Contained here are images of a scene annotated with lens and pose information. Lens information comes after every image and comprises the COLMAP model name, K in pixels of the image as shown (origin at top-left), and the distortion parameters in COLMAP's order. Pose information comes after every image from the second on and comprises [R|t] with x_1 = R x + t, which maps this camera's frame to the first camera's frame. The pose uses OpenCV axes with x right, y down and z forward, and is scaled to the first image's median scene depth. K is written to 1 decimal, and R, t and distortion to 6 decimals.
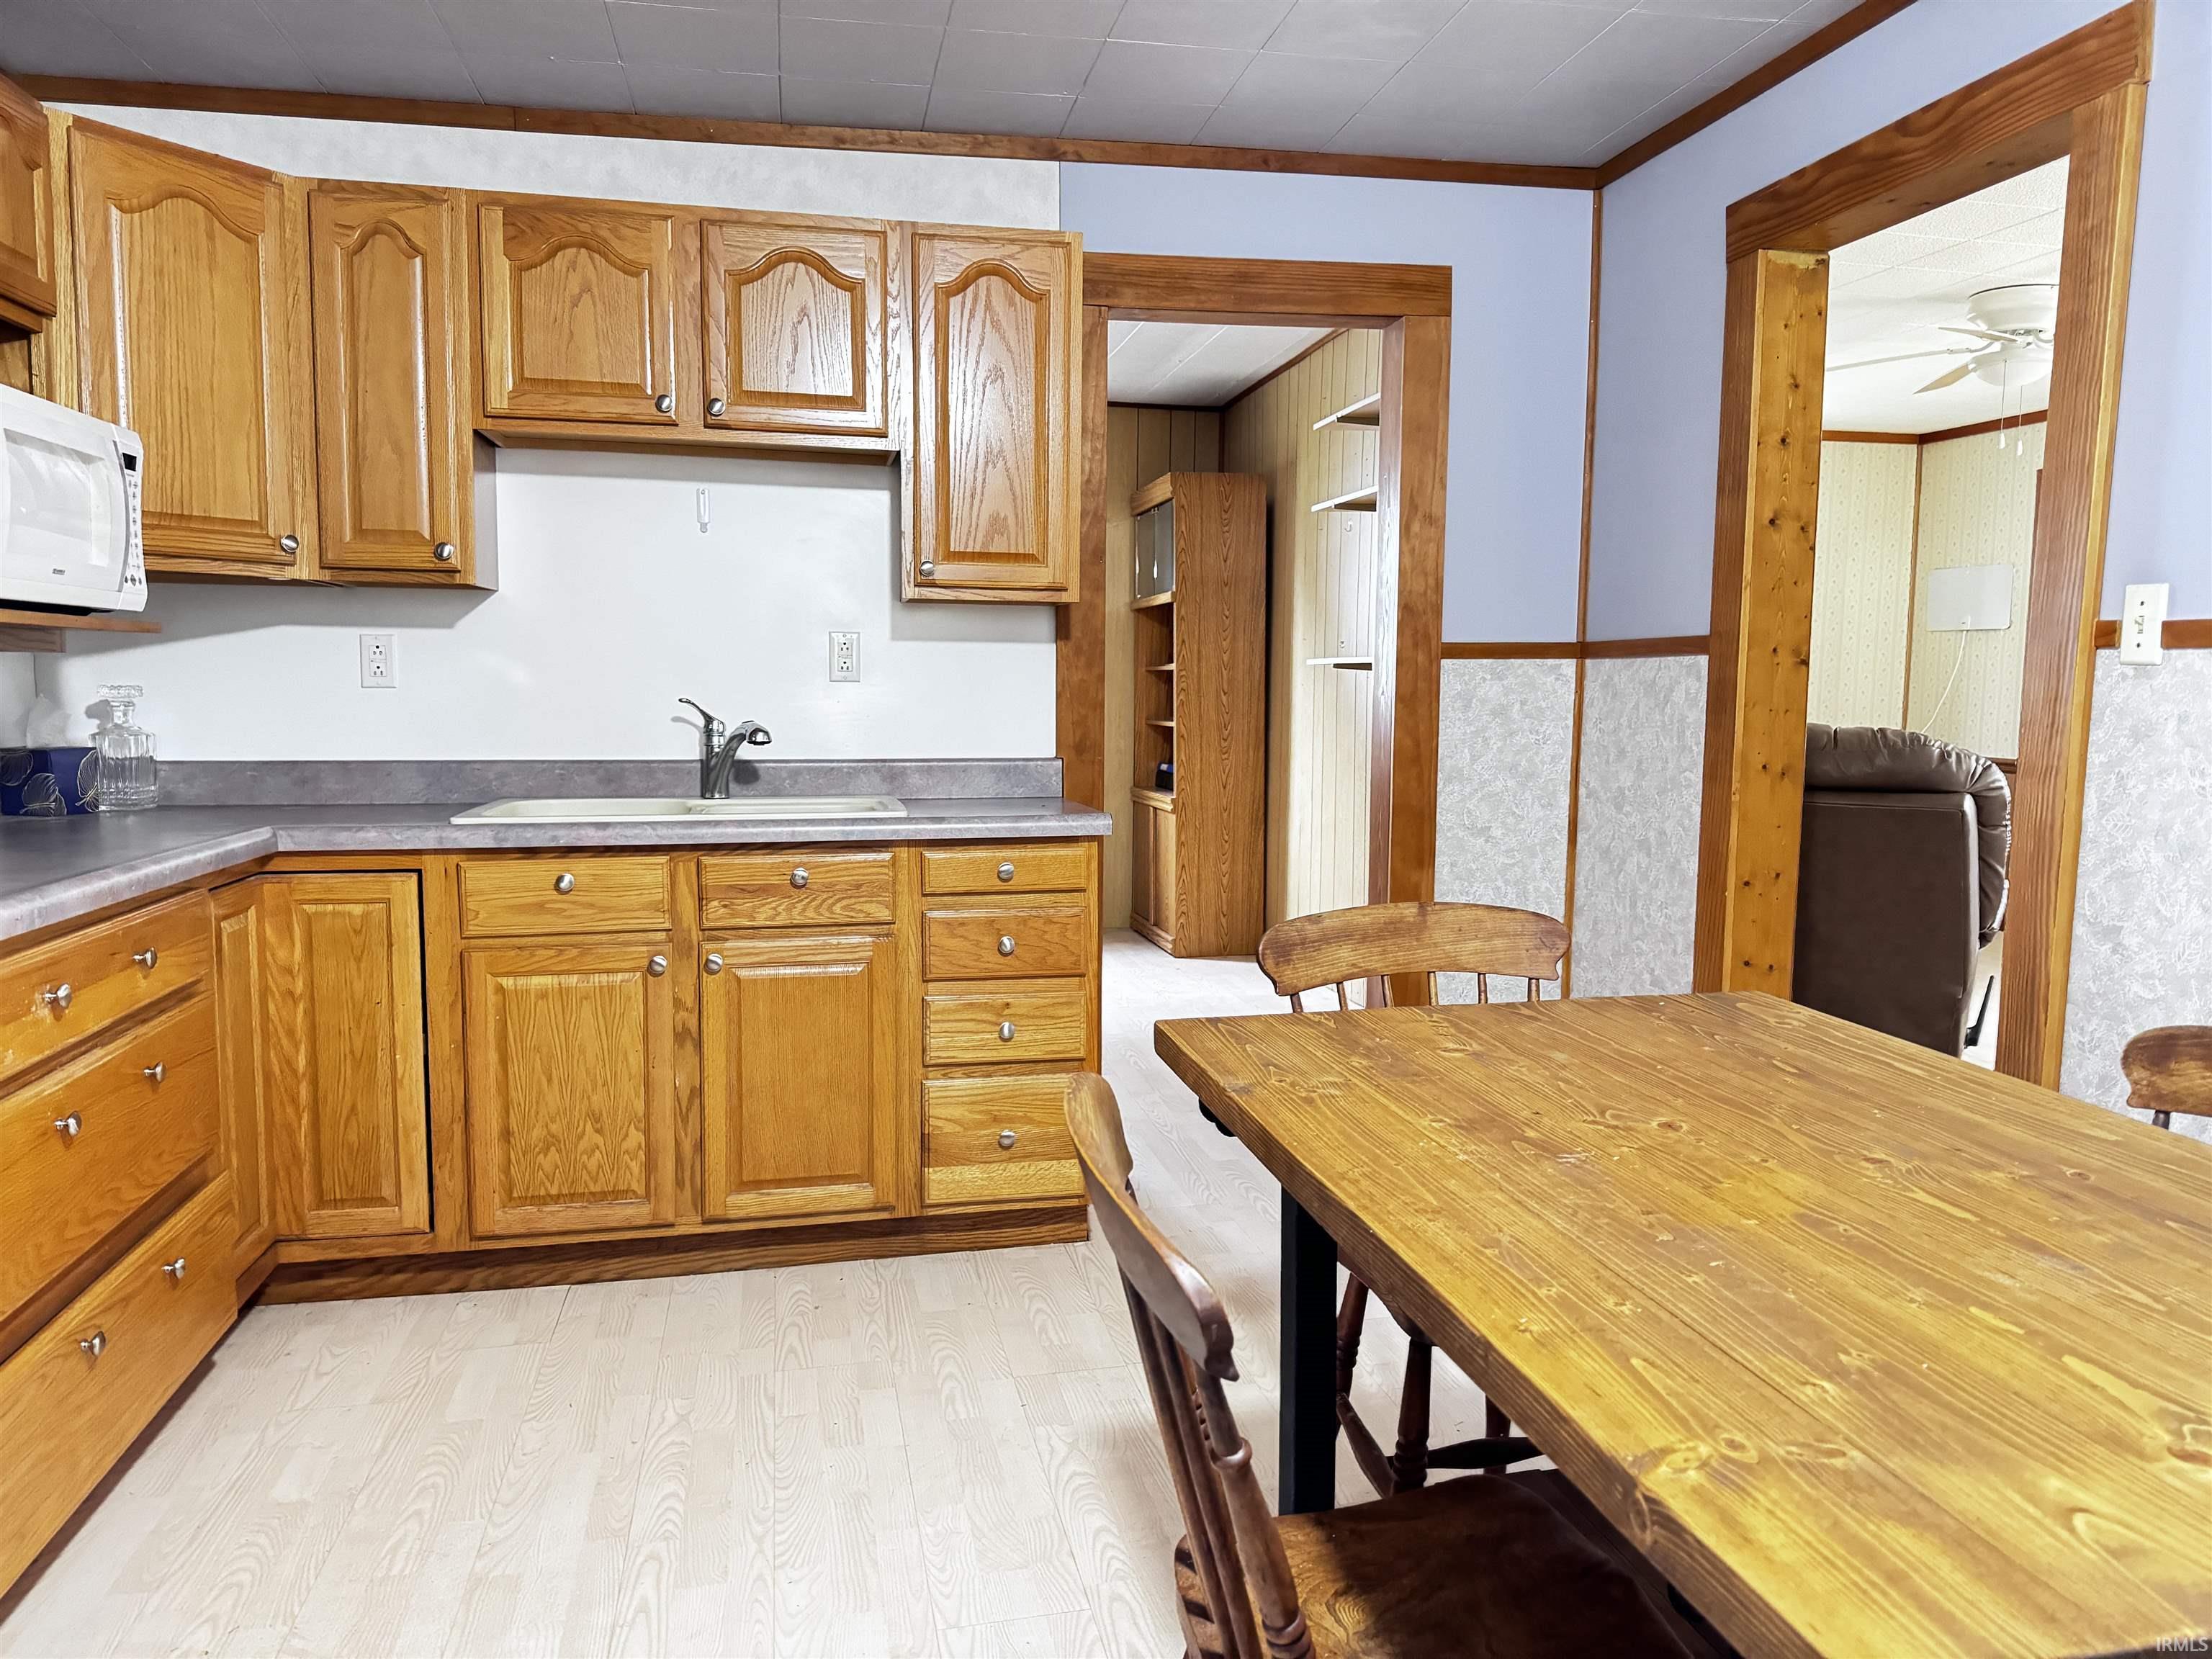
lens RADIAL K [[1561.3, 0, 1103.8], [0, 1561.3, 832.4], [0, 0, 1]] dist [0.071665, -0.091404]
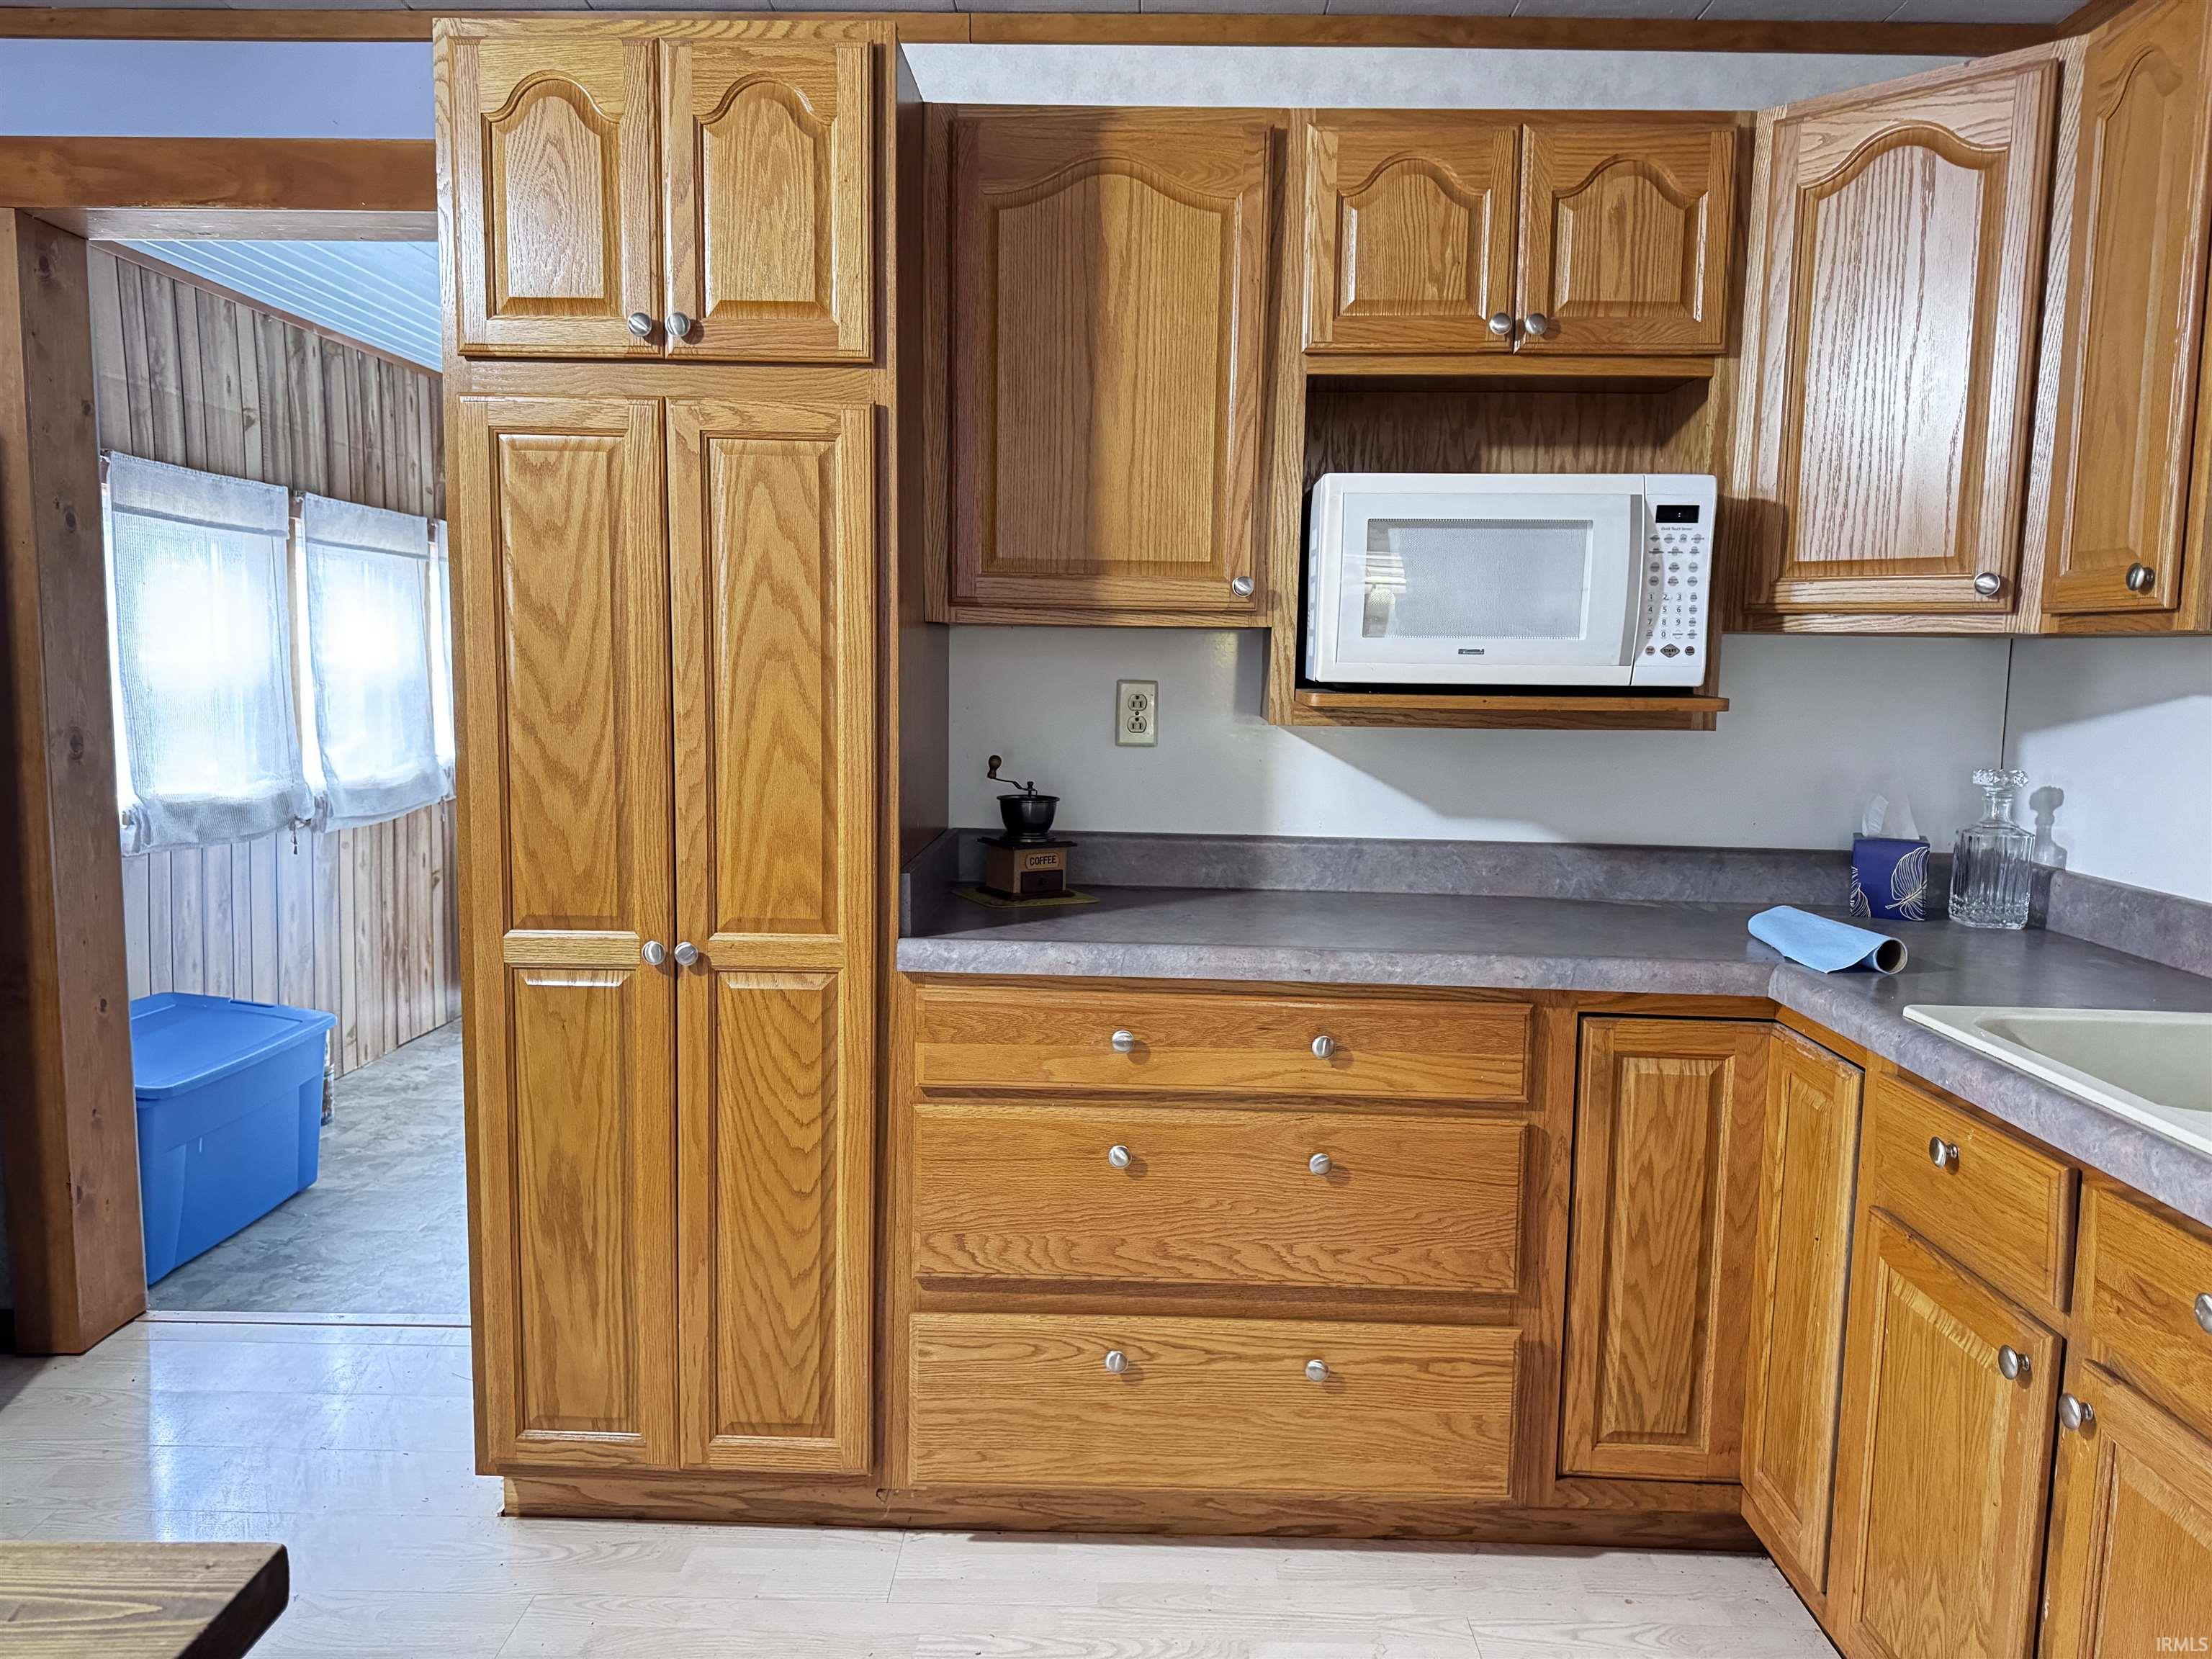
lens RADIAL K [[1561.3, 0, 1108.2], [0, 1561.3, 840.7], [0, 0, 1]] dist [0.071665, -0.091404]
pose [[-0.214859, 0.098231, -0.971692, 0.256313], [-0.114108, 0.985590, 0.124867, -0.110408], [0.969956, 0.137707, -0.200554, 0.757171]]
